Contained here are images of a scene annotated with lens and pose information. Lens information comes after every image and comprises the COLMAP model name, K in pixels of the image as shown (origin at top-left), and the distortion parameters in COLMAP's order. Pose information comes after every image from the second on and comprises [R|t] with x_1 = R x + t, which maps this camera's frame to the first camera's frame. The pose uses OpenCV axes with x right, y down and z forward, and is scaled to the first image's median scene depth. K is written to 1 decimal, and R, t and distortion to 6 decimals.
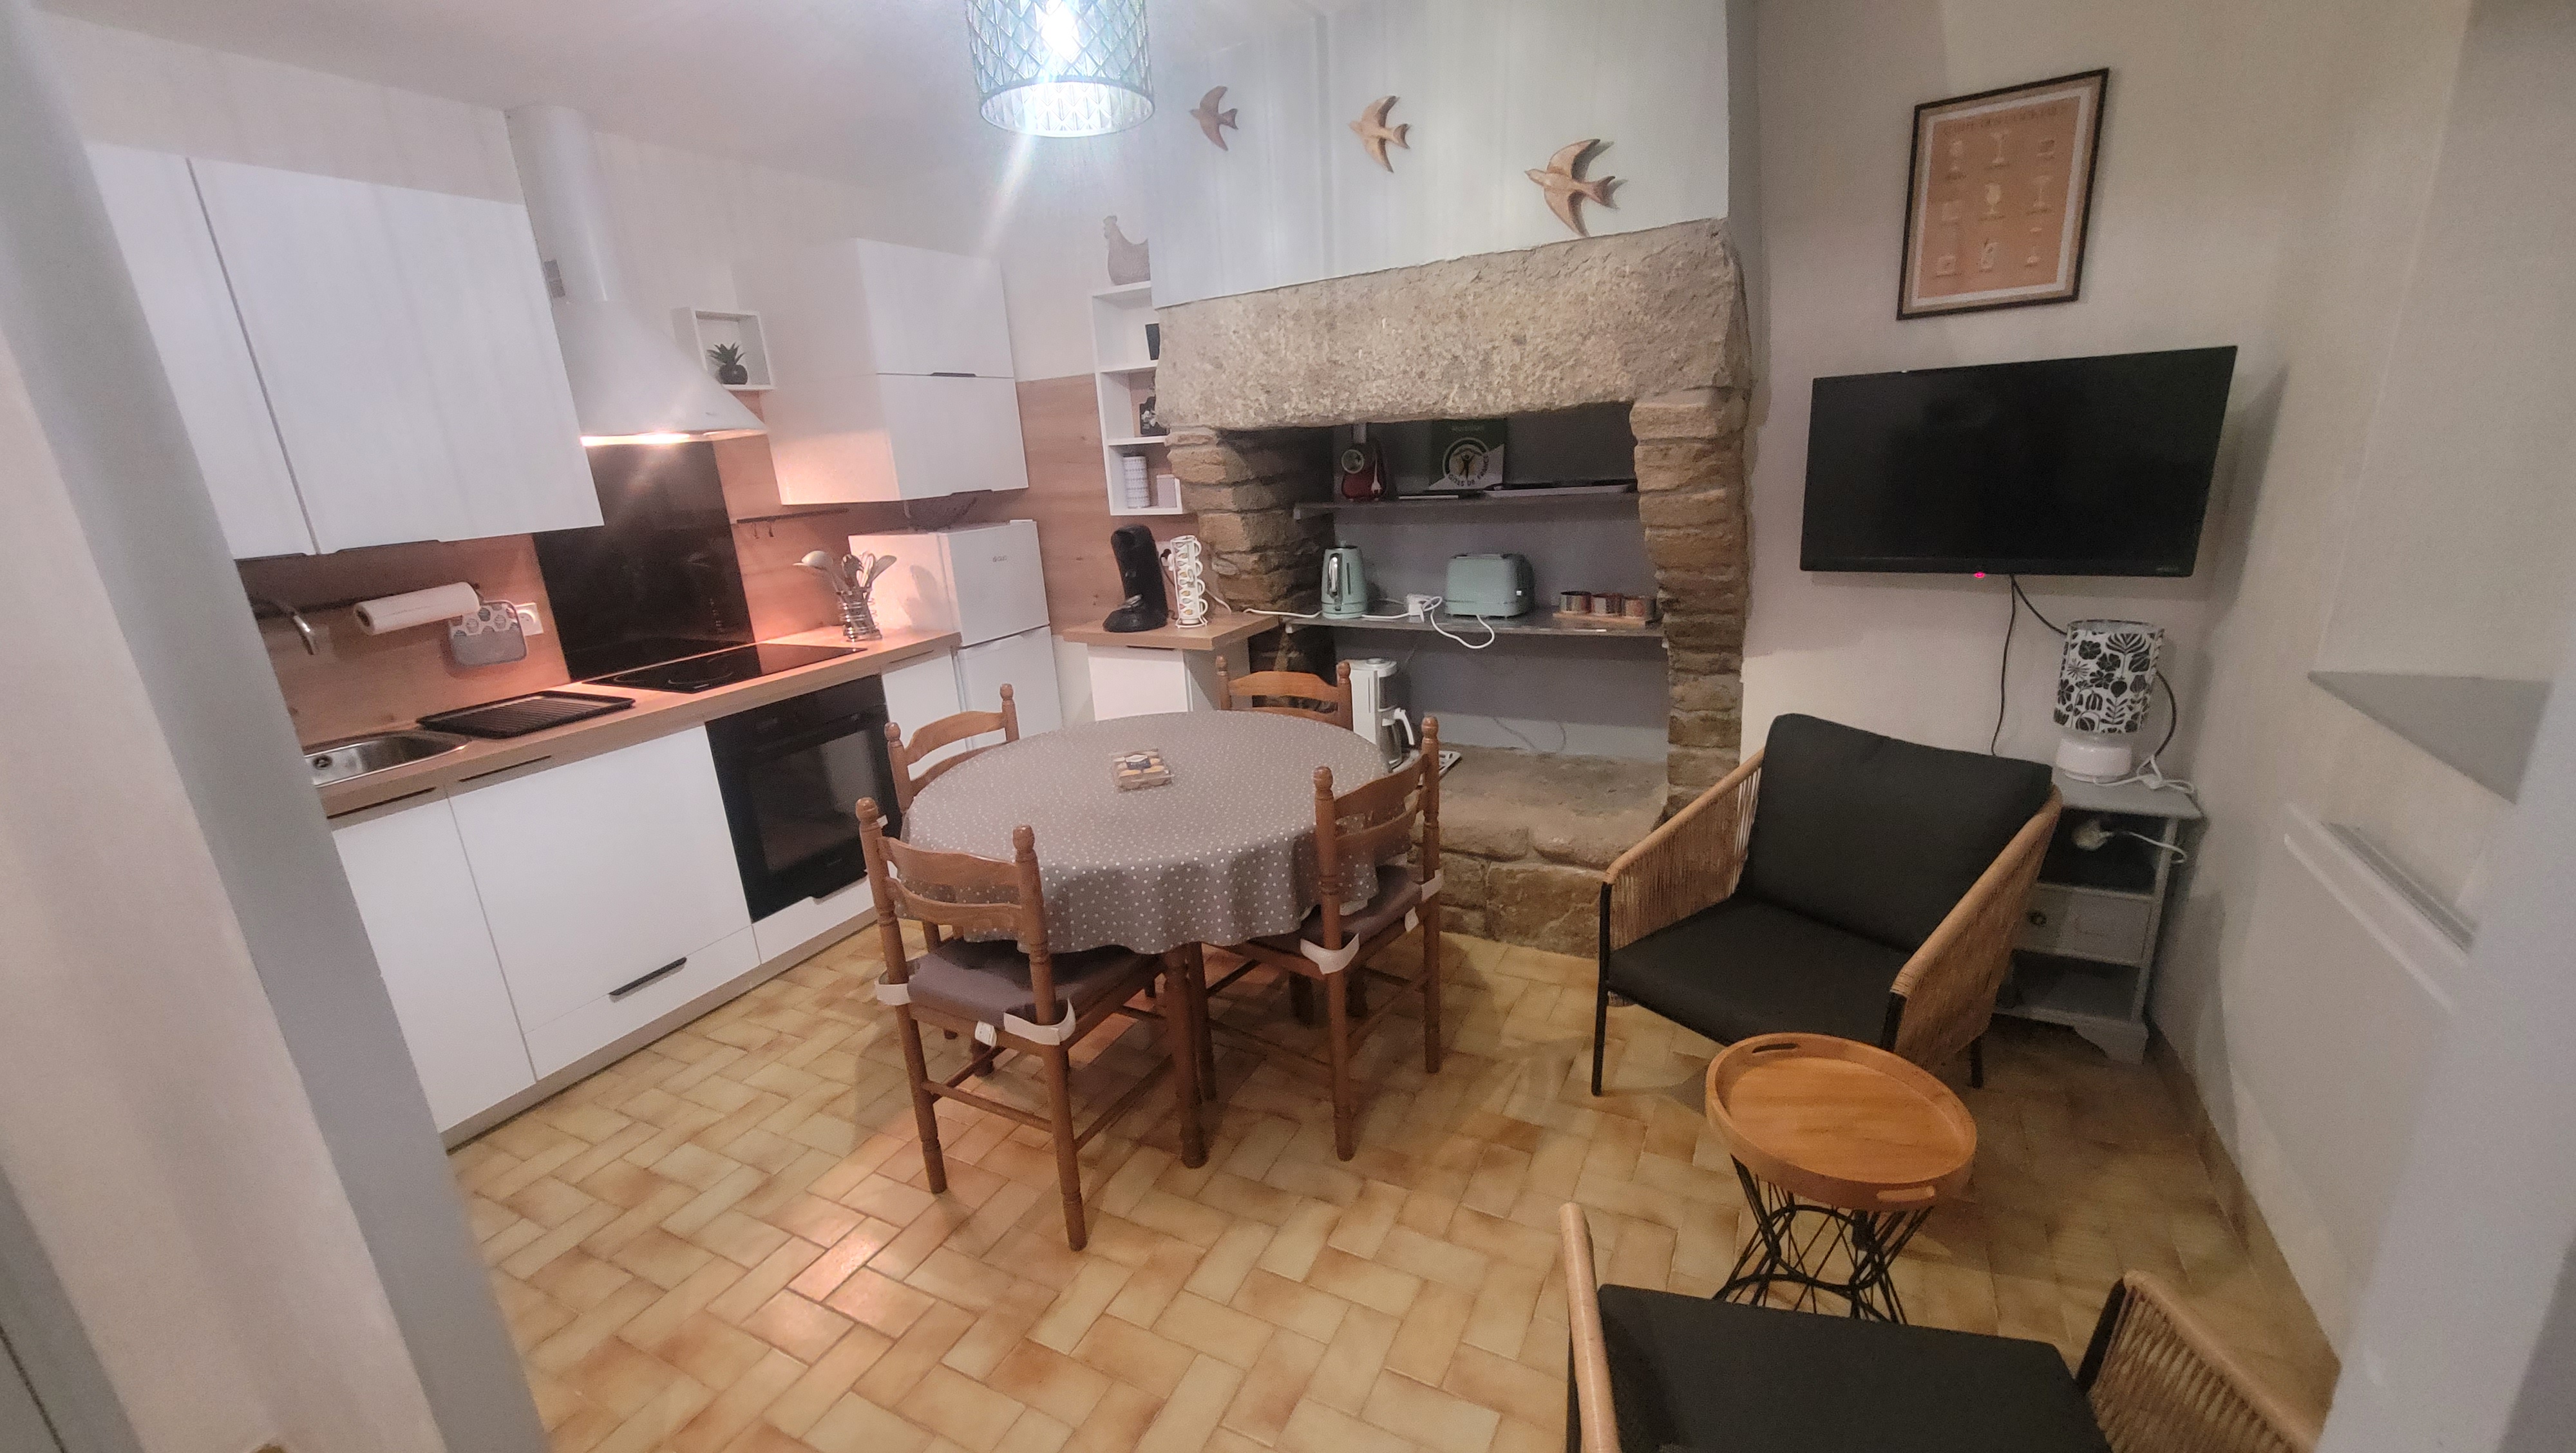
lens RADIAL K [[1021.7, 0, 1293.0], [0, 1021.7, 738.4], [0, 0, 1]] dist [0.002578, -0.000088]
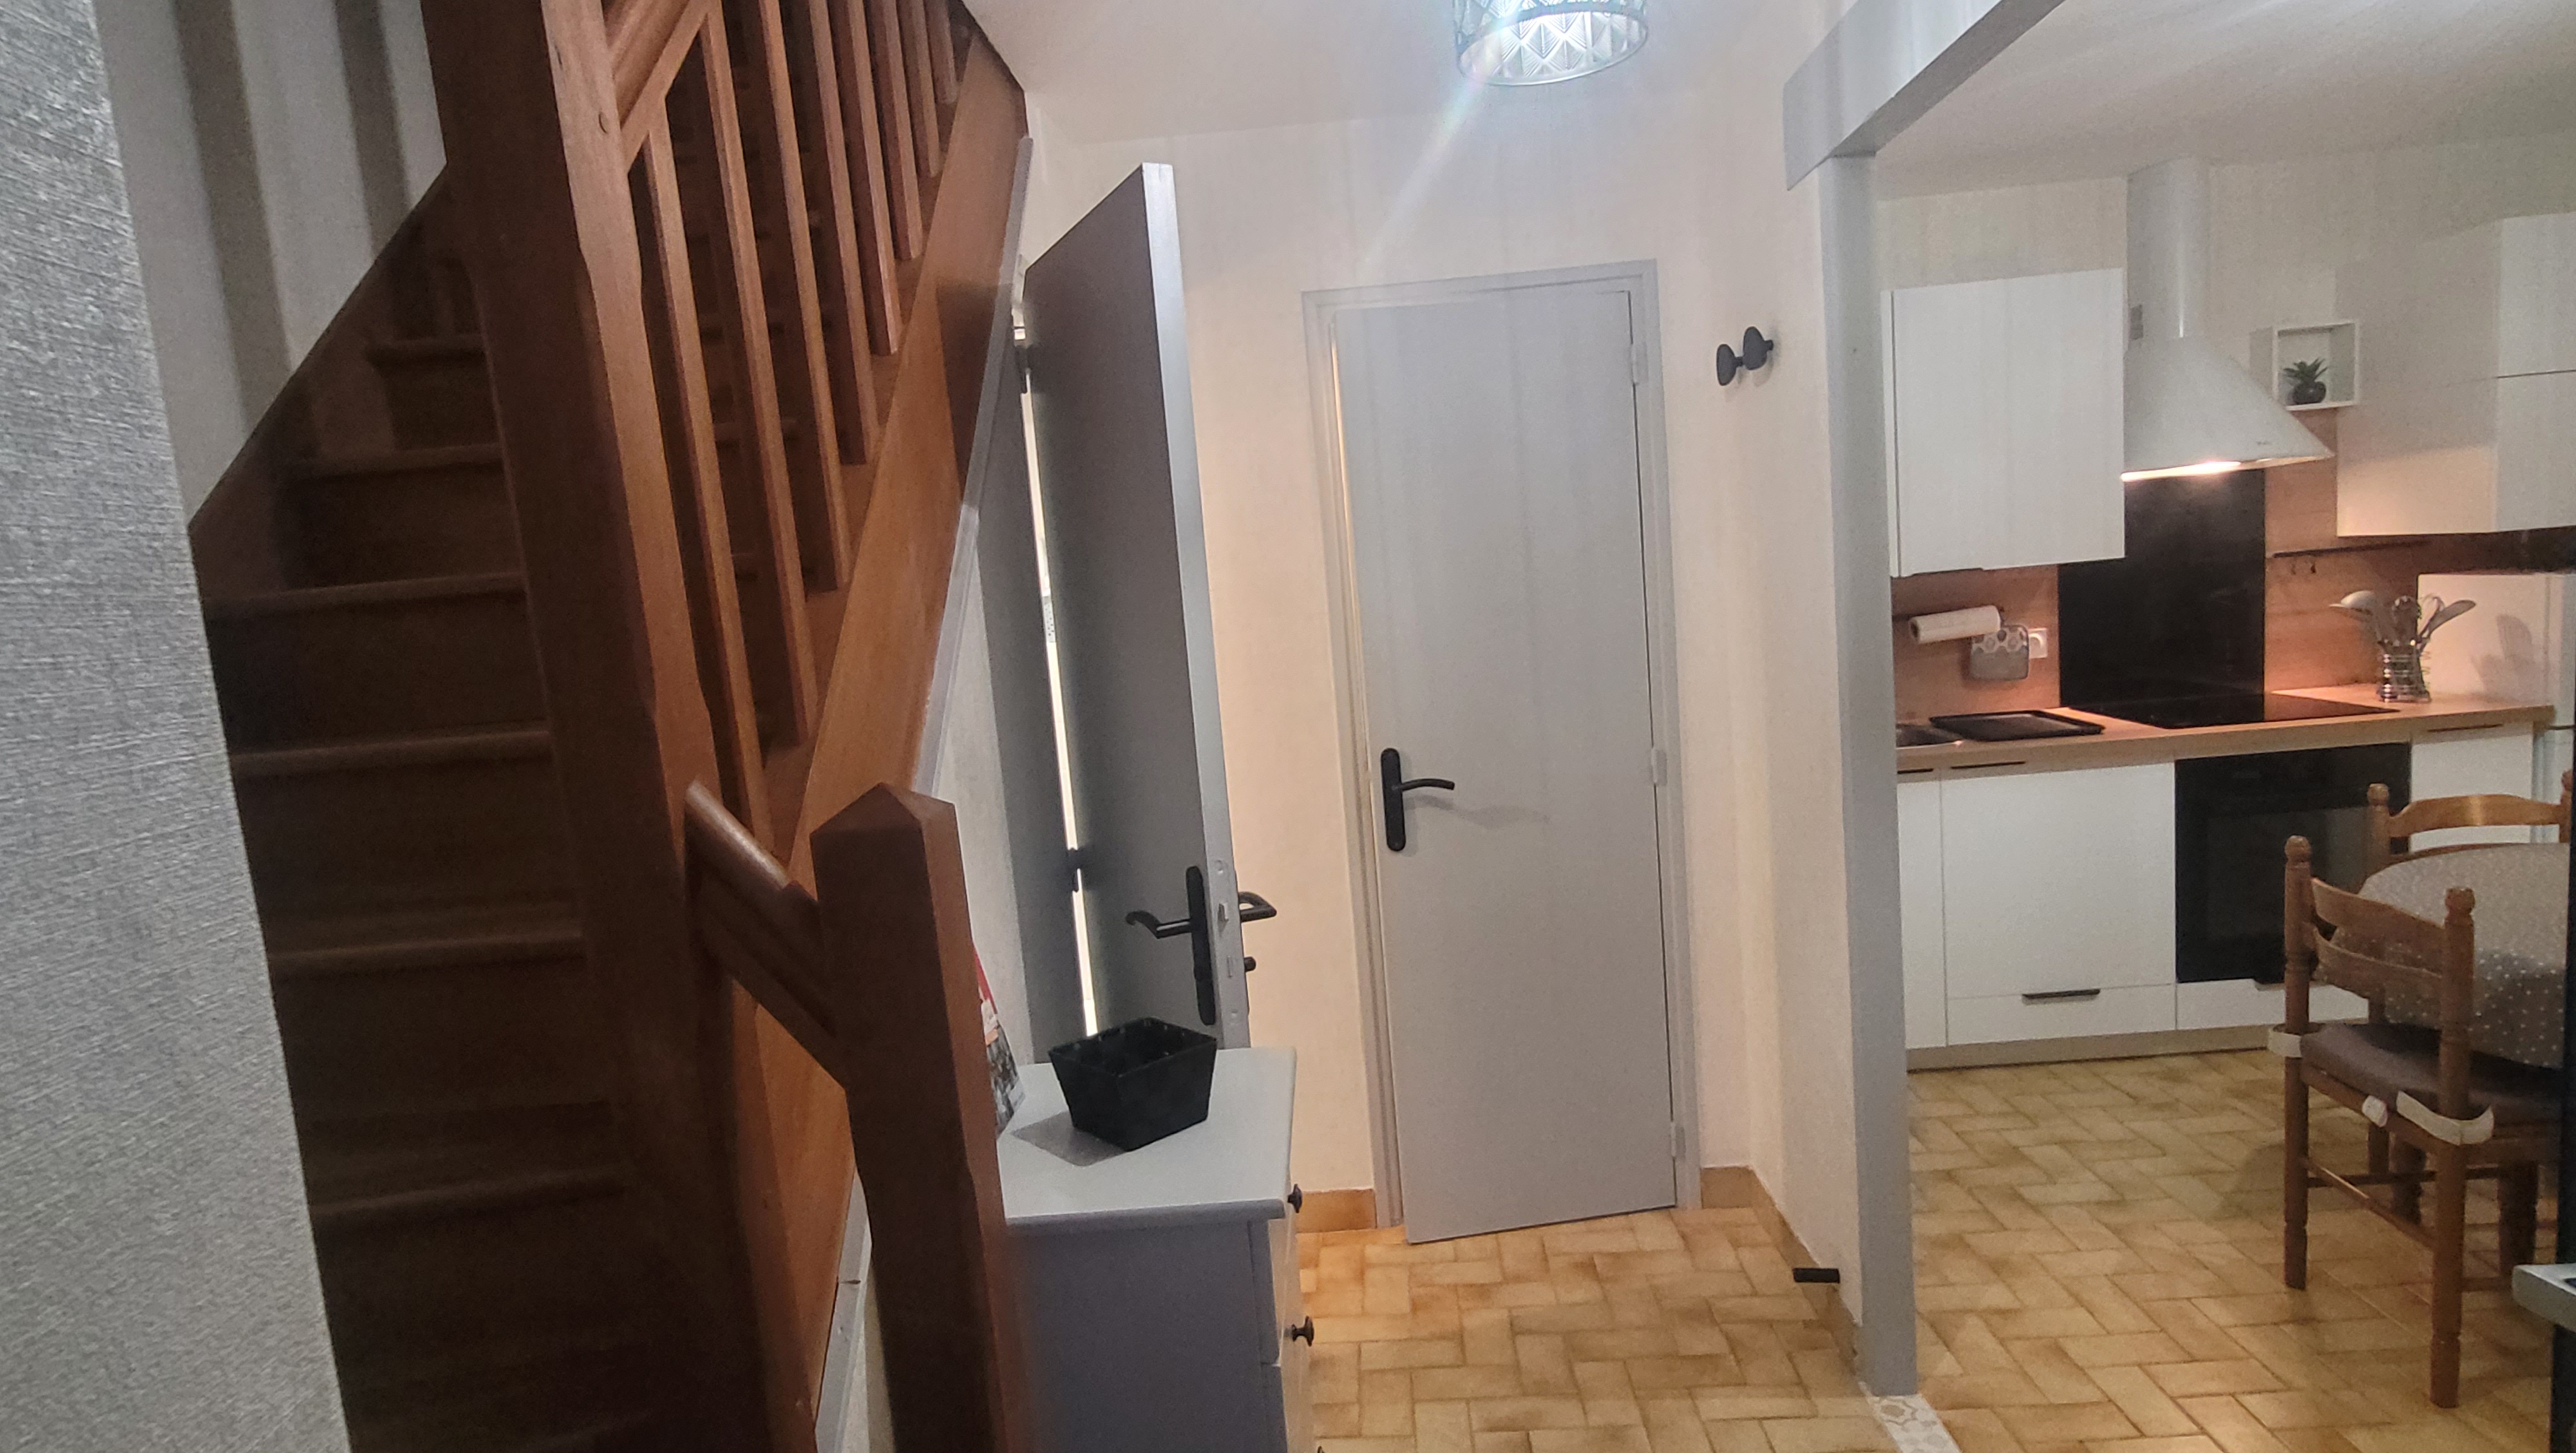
lens RADIAL K [[1380.9, 0, 1279.0], [0, 1380.9, 753.8], [0, 0, 1]] dist [0.002903, -0.008430]
pose [[0.411923, 0.145243, -0.899569, 0.248939], [-0.199215, 0.977688, 0.066633, 0.060477], [0.889175, 0.151760, 0.431667, -0.319183]]
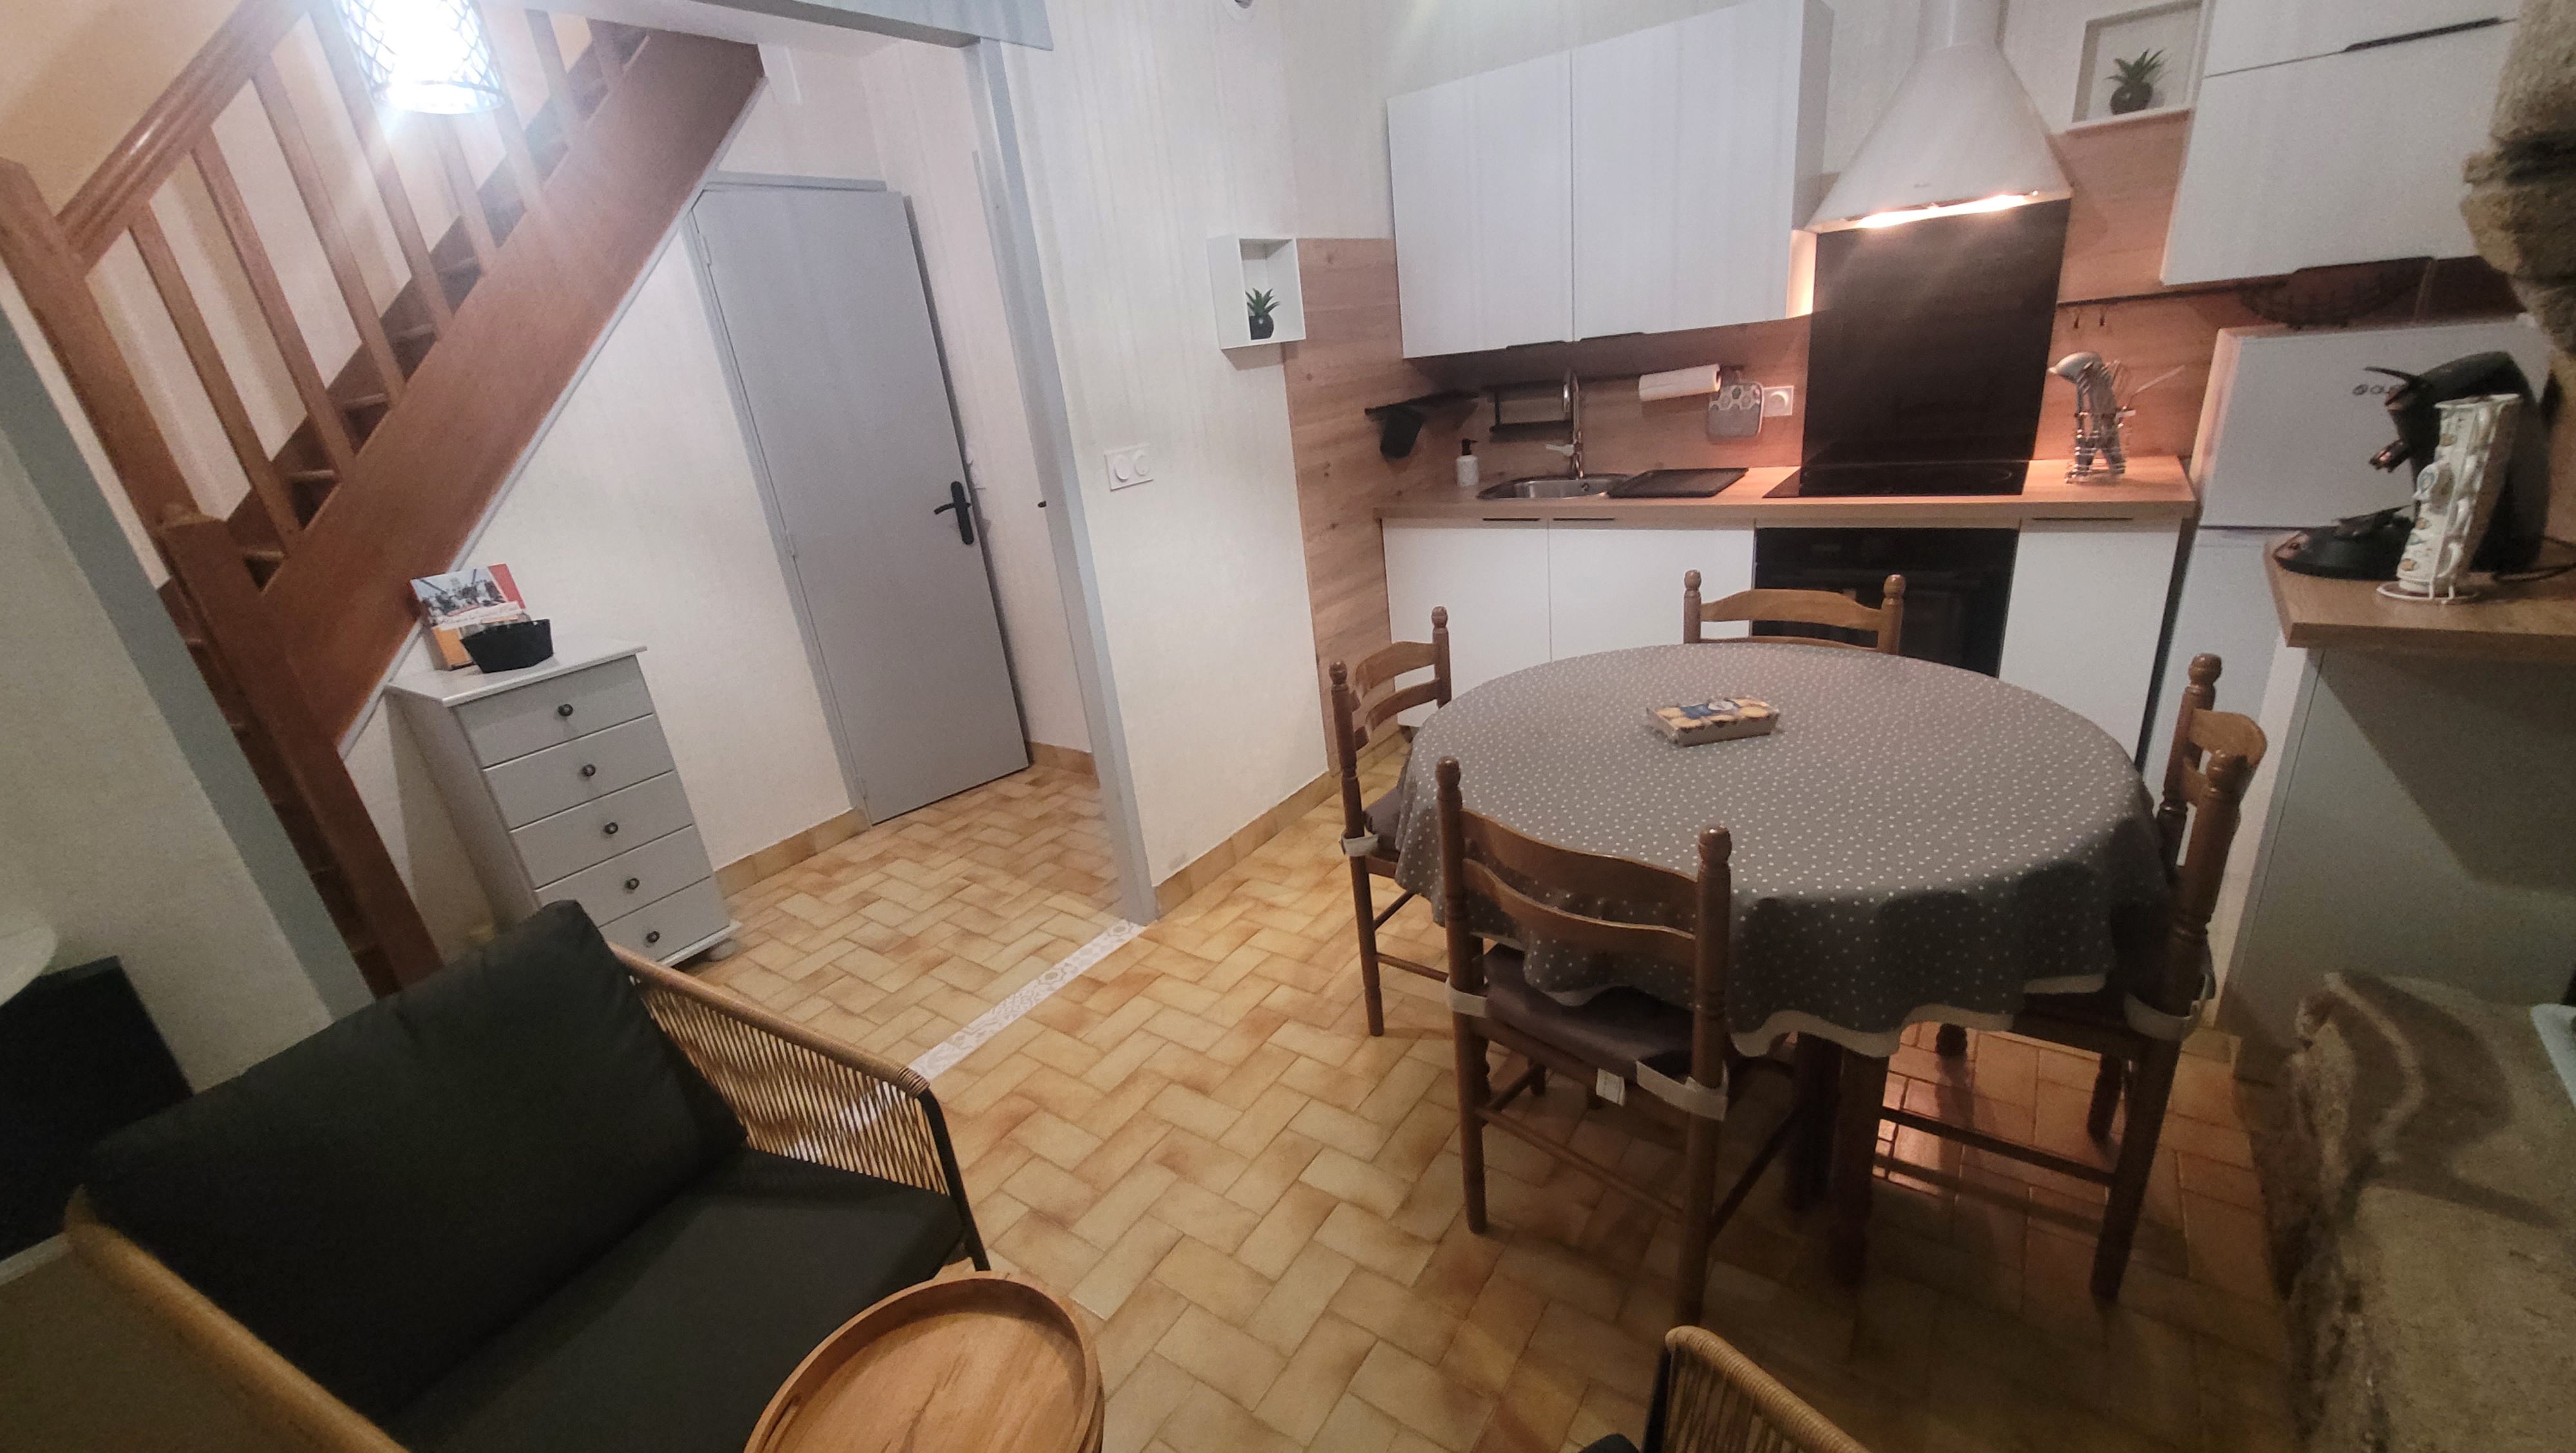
lens RADIAL K [[1021.7, 0, 1293.0], [0, 1021.7, 738.4], [0, 0, 1]] dist [0.002578, -0.000088]
pose [[-0.139922, 0.427882, -0.892938, 0.500127], [-0.164891, 0.879148, 0.447113, -0.214353], [0.976336, 0.209799, -0.052458, 0.649480]]
